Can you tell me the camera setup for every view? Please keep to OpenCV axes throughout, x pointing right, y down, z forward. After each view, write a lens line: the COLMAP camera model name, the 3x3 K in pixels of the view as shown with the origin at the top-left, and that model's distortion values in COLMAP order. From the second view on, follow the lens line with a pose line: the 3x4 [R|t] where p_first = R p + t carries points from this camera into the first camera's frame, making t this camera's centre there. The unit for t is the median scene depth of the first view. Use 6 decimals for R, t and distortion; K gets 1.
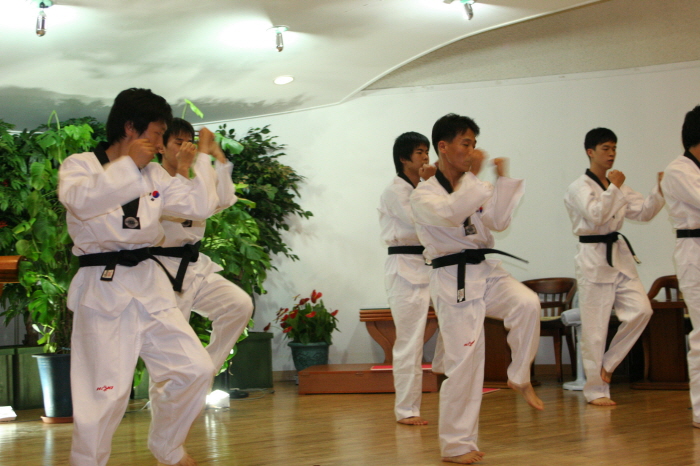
lens RADIAL K [[1221.9, 0, 347.3], [0, 1221.9, 236.1], [0, 0, 1]] dist [-0.040919, 0.000000]
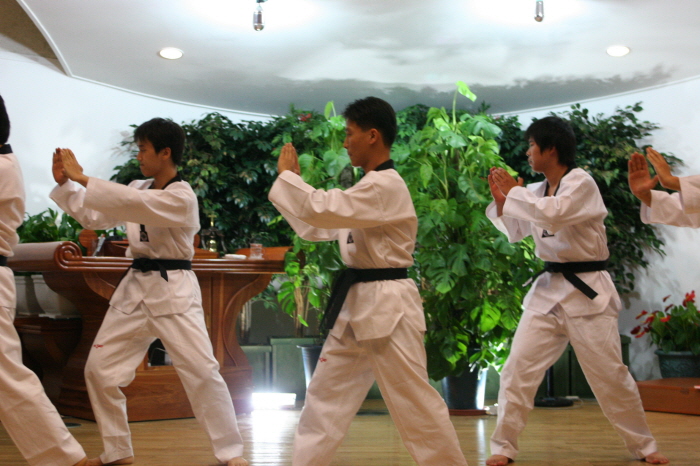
lens RADIAL K [[1274.8, 0, 357.5], [0, 1274.8, 231.0], [0, 0, 1]] dist [-0.062809, 0.000000]
pose [[0.797855, 0.005647, -0.602823, 0.352381], [-0.002773, 0.999980, 0.005698, -0.002637], [0.602843, -0.002875, 0.797854, 0.157439]]
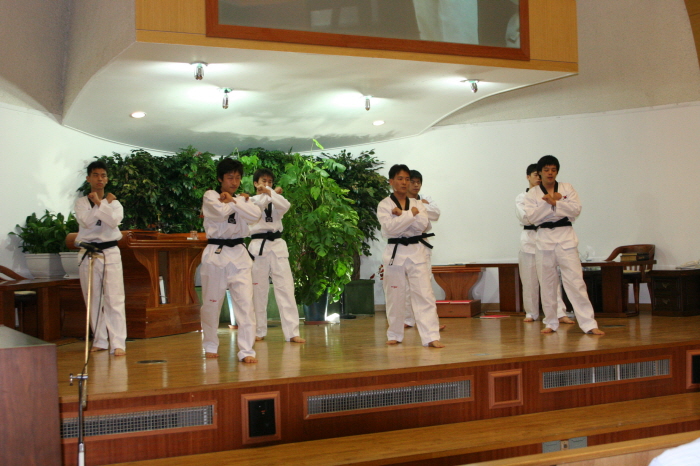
lens RADIAL K [[1013.2, 0, 350.4], [0, 1013.2, 232.8], [0, 0, 1]] dist [-0.070218, 0.000000]
pose [[0.986720, 0.003554, -0.162391, 0.129203], [0.000358, 0.999711, 0.024056, -0.014958], [0.162429, -0.023795, 0.986433, -0.328381]]
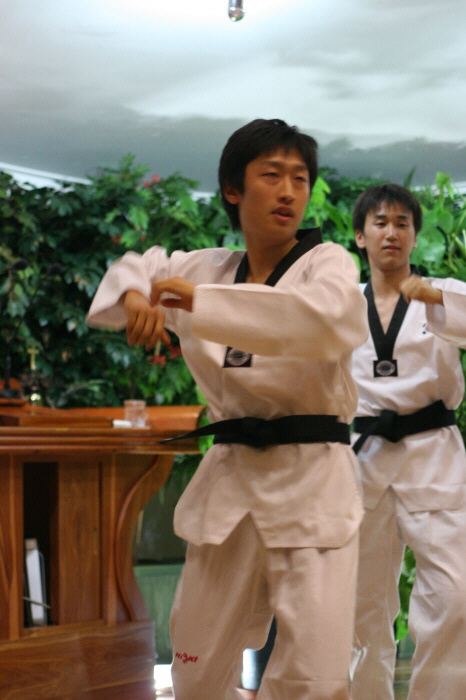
lens RADIAL K [[1932.7, 0, 231.4], [0, 1932.7, 342.5], [0, 0, 1]] dist [0.098891, 0.000000]
pose [[0.963514, 0.003887, -0.267629, -0.008336], [-0.008399, 0.999841, -0.015720, 0.000288], [0.267525, 0.017394, 0.963394, 0.100154]]
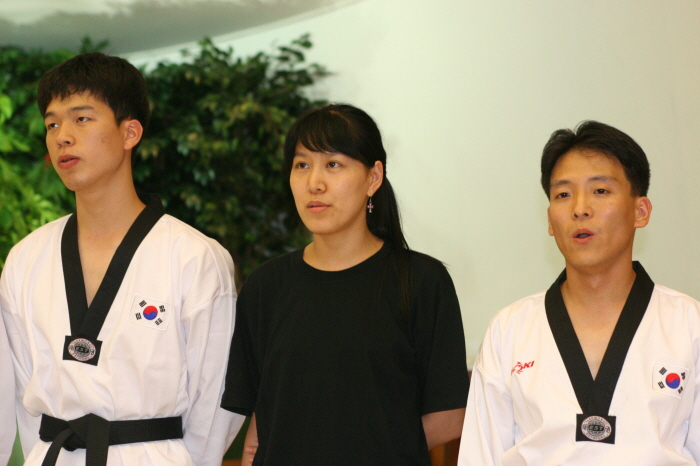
lens RADIAL K [[2022.5, 0, 349.5], [0, 2022.5, 233.1], [0, 0, 1]] dist [-0.071469, 0.000000]
pose [[0.664314, 0.012805, -0.747344, 0.713359], [-0.005721, 0.999911, 0.012047, -0.009557], [0.747432, -0.003727, 0.664328, 0.414775]]
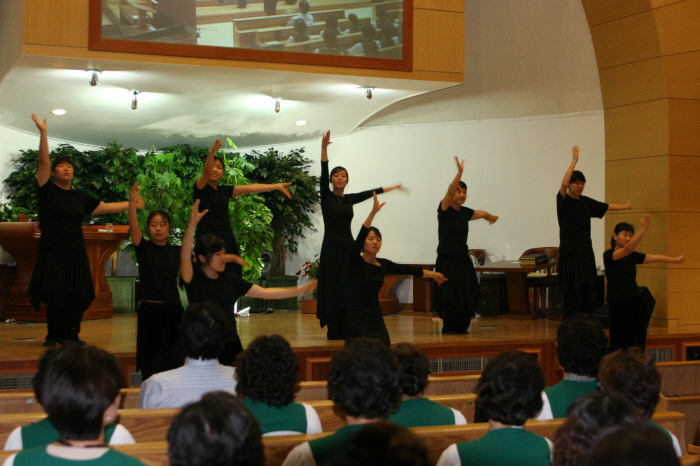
lens RADIAL K [[1173.9, 0, 352.9], [0, 1173.9, 229.9], [0, 0, 1]] dist [-0.053745, 0.000000]
pose [[0.973119, 0.033331, -0.227876, 0.383223], [-0.027527, 0.999212, 0.028605, -0.030689], [0.228650, -0.021563, 0.973270, -0.530917]]
